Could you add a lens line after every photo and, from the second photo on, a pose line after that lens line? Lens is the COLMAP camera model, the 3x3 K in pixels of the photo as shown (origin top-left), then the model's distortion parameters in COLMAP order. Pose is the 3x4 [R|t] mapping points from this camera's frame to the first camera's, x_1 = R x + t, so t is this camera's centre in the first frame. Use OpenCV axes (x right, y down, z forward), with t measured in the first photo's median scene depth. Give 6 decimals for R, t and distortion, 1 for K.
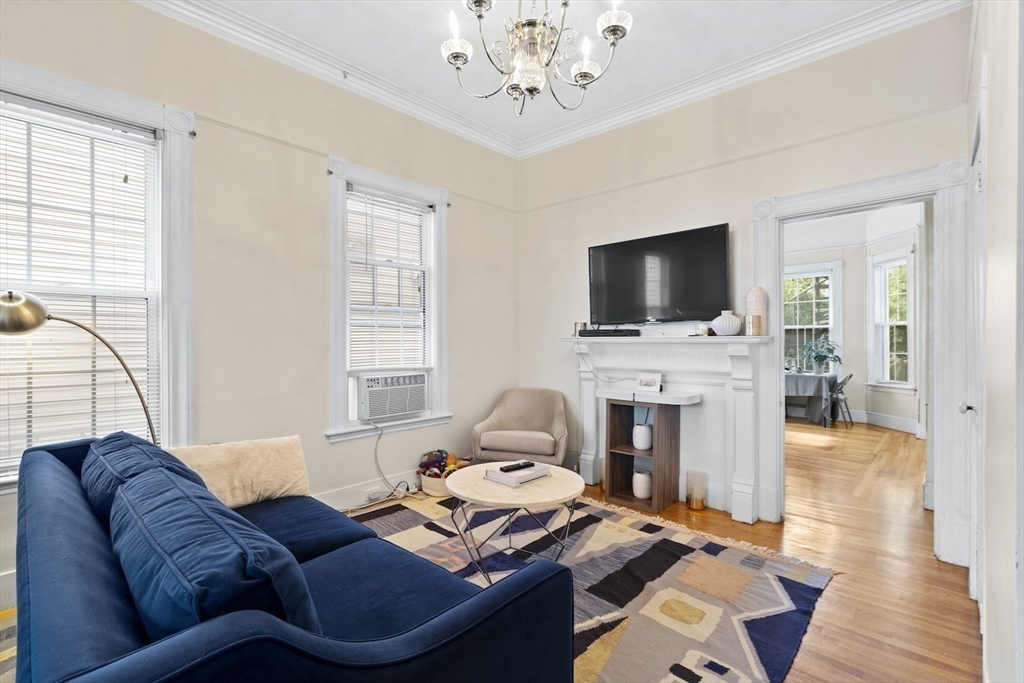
lens RADIAL K [[474.5, 0, 510.5], [0, 474.5, 337.0], [0, 0, 1]] dist [0.002080, 0.000034]
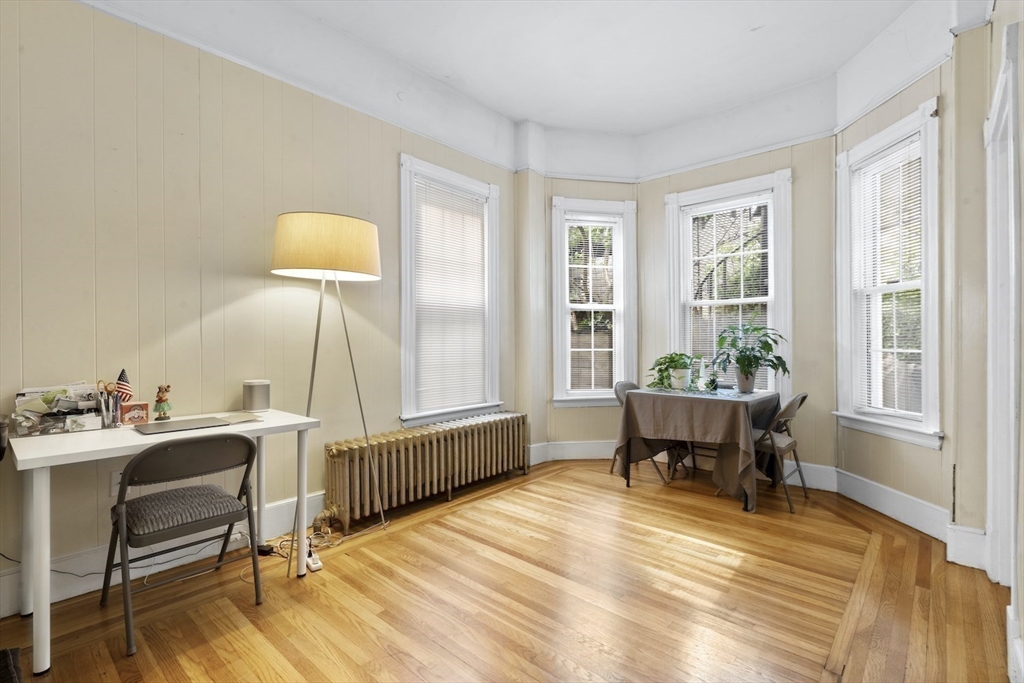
lens RADIAL K [[474.5, 0, 512.3], [0, 474.5, 340.4], [0, 0, 1]] dist [0.002080, 0.000034]
pose [[0.999918, -0.006847, 0.010831, 0.414543], [0.006716, 0.999904, 0.012084, 0.015281], [-0.010913, -0.012010, 0.999868, 0.519357]]
